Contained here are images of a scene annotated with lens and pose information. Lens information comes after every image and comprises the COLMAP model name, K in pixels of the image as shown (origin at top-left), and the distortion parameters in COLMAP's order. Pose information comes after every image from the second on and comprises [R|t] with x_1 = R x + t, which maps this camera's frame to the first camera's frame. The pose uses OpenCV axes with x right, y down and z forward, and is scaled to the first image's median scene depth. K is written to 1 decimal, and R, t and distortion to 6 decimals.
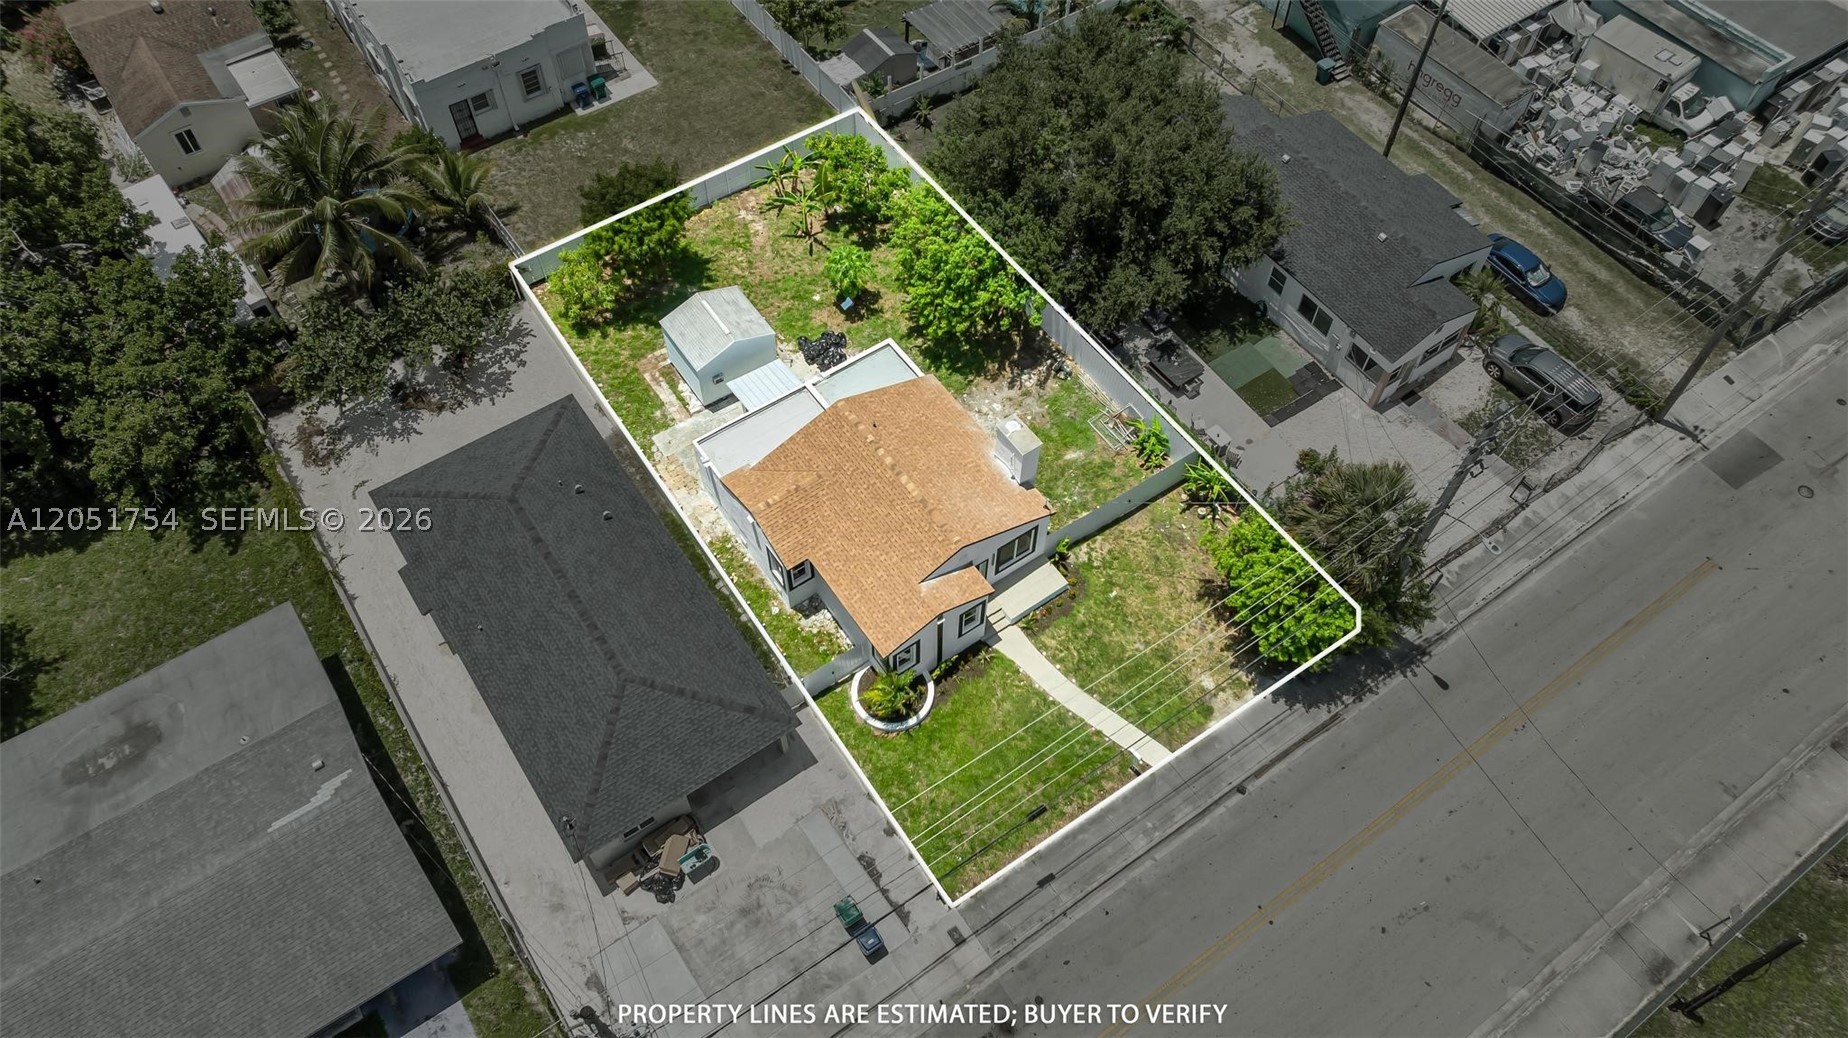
lens RADIAL K [[1299.6, 0, 931.2], [0, 1299.6, 521.1], [0, 0, 1]] dist [-0.049500, 0.045160]
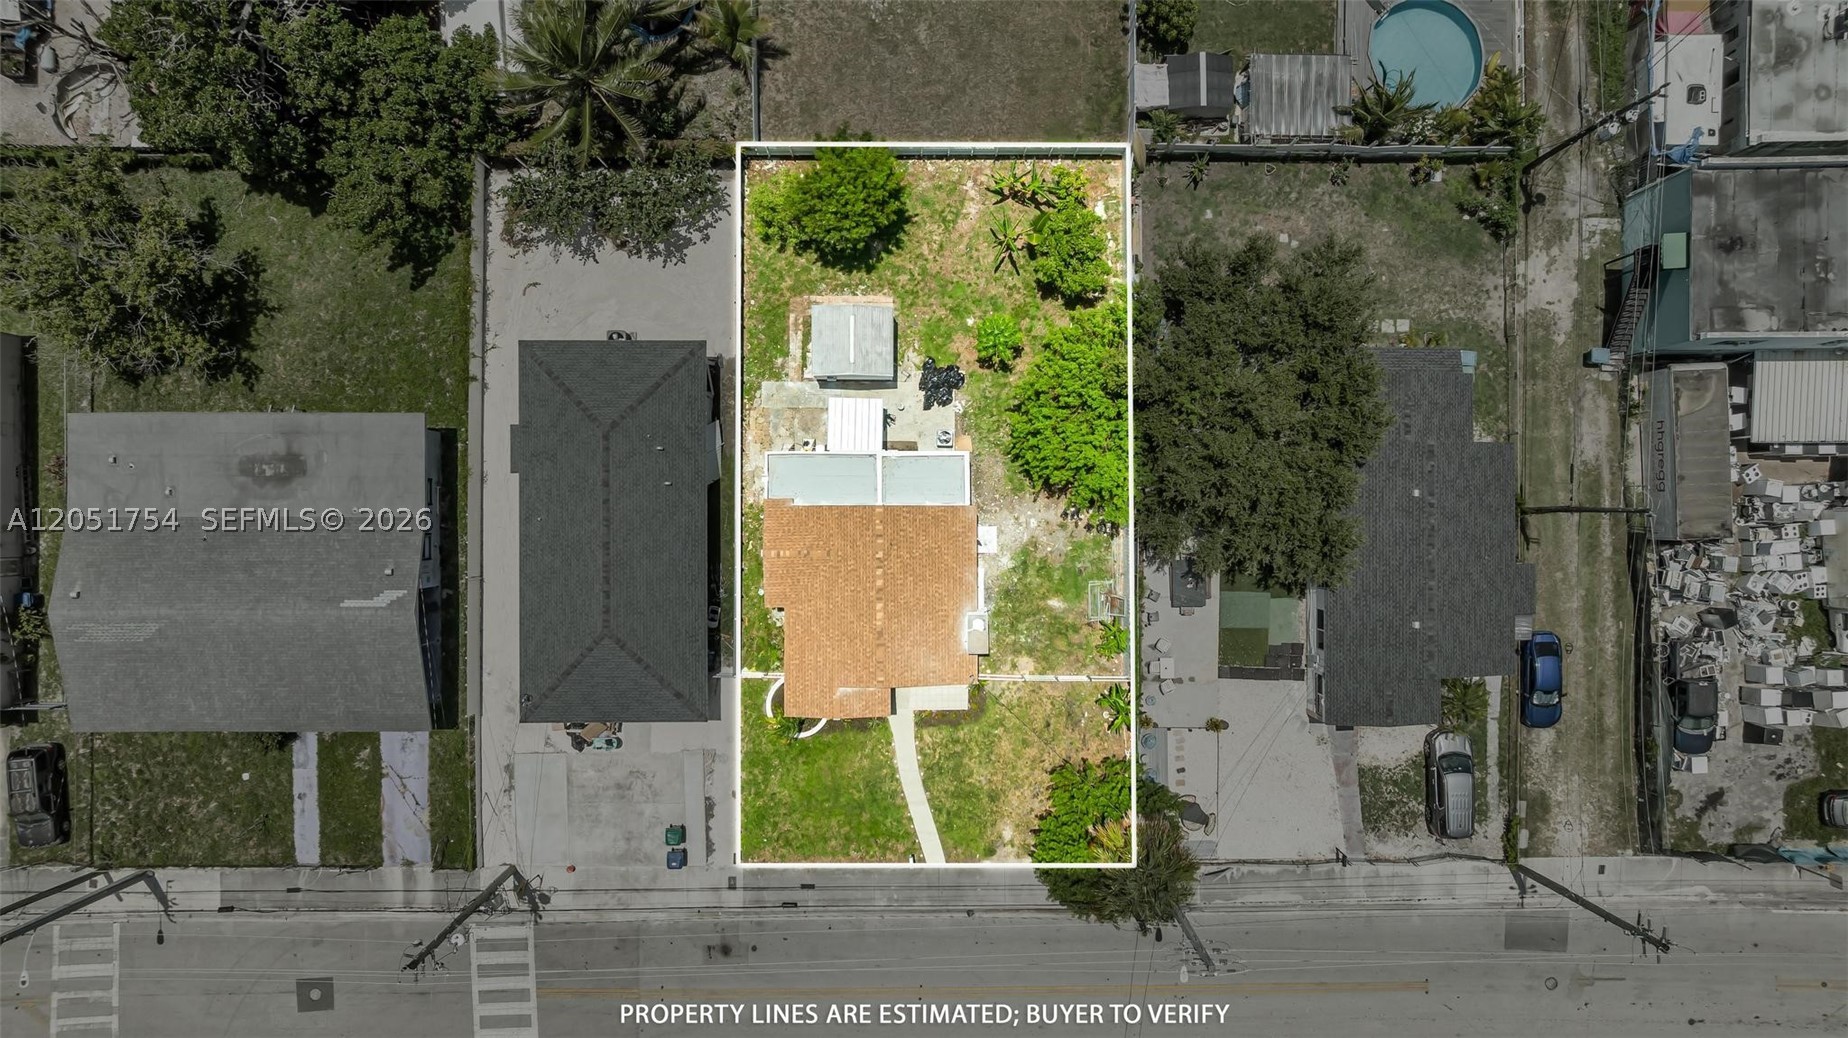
lens RADIAL K [[1299.6, 0, 931.2], [0, 1299.6, 521.1], [0, 0, 1]] dist [-0.049500, 0.045160]
pose [[0.820592, 0.571513, -0.001185, -0.021685], [-0.480199, 0.690602, 0.540812, -0.670862], [0.309899, -0.443217, 0.841143, 0.029770]]
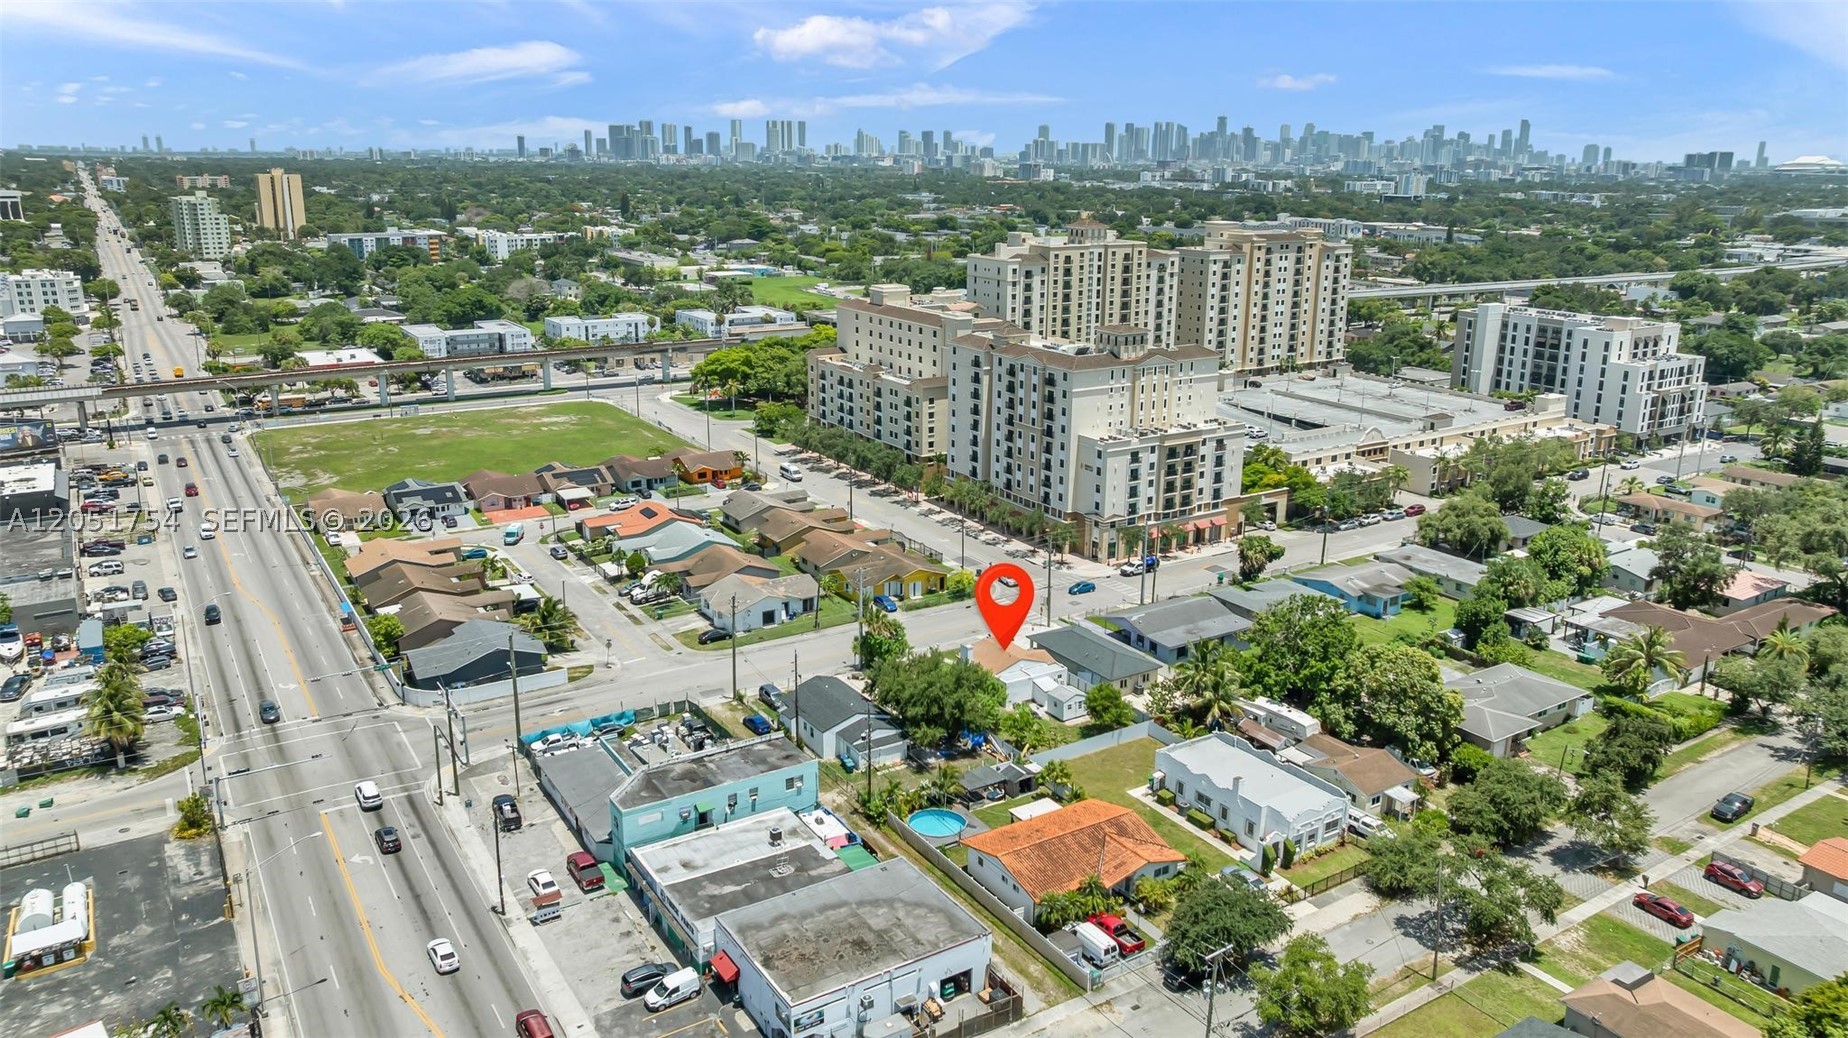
lens RADIAL K [[1299.6, 0, 931.2], [0, 1299.6, 521.1], [0, 0, 1]] dist [-0.049500, 0.045160]
pose [[-0.998799, -0.033443, 0.035808, 0.045503], [0.024150, 0.299868, 0.953675, -2.997725], [-0.042632, 0.953394, -0.298700, 1.507232]]
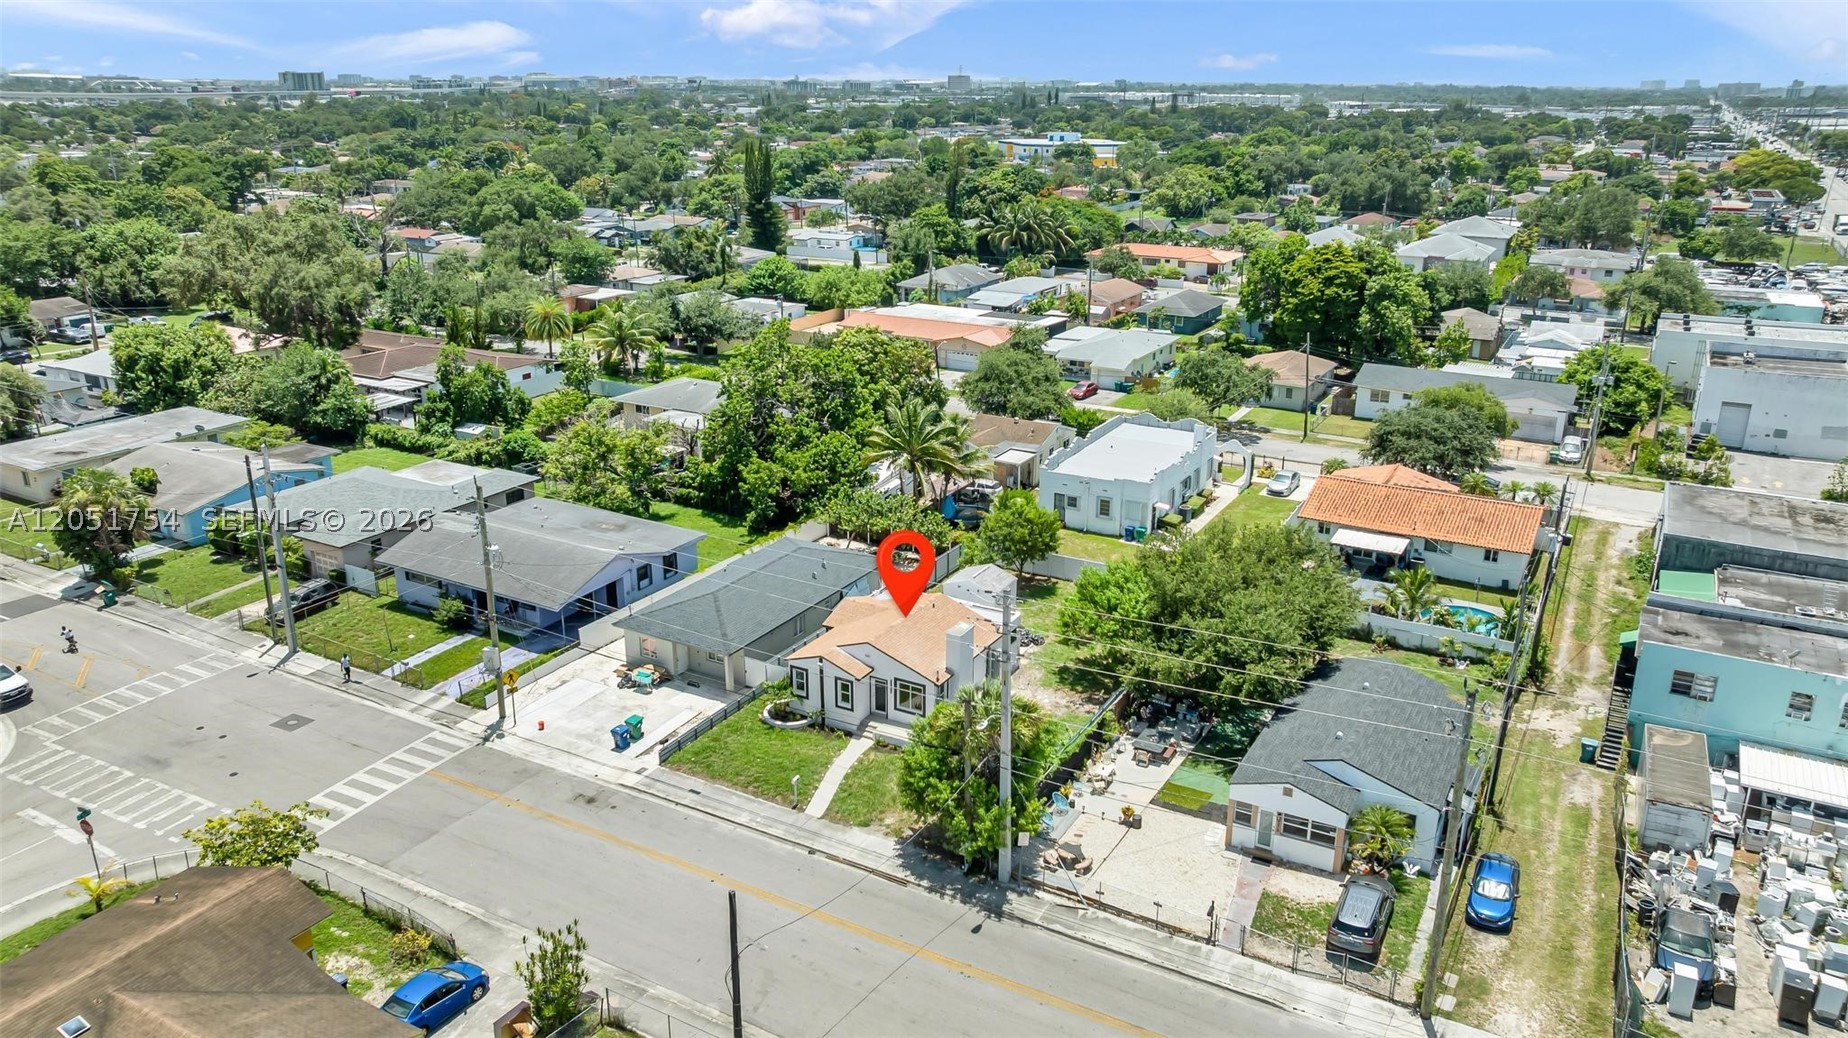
lens RADIAL K [[1299.0, 0, 924.0], [0, 1299.0, 519.0], [0, 0, 1]] dist [-0.023822, -0.000050]
pose [[0.430453, 0.280366, -0.857966, 1.104168], [-0.753628, 0.634754, -0.170680, 0.114929], [0.496745, 0.720057, 0.484524, 0.172087]]
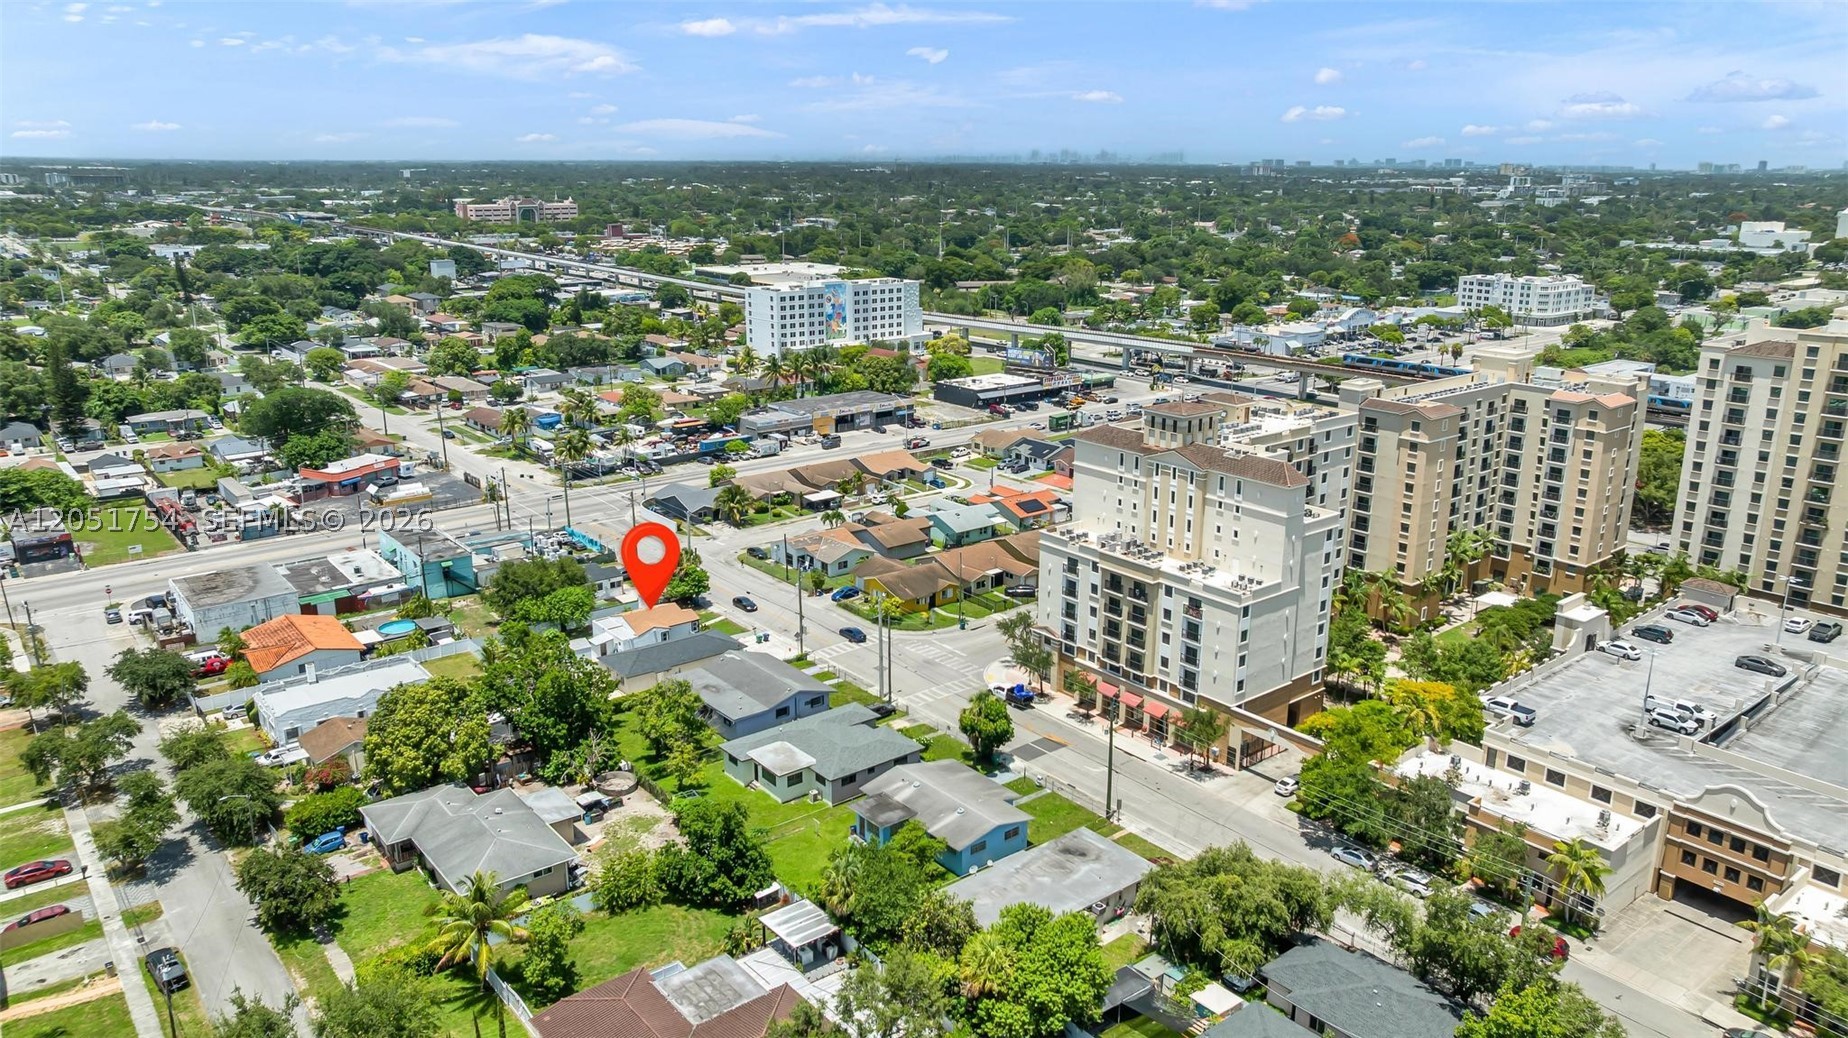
lens RADIAL K [[1299.6, 0, 931.2], [0, 1299.6, 521.1], [0, 0, 1]] dist [-0.049500, 0.045160]
pose [[-0.066870, -0.281633, 0.957189, -3.182933], [0.830395, 0.516136, 0.209874, -0.232056], [-0.553147, 0.808880, 0.199352, -0.365086]]
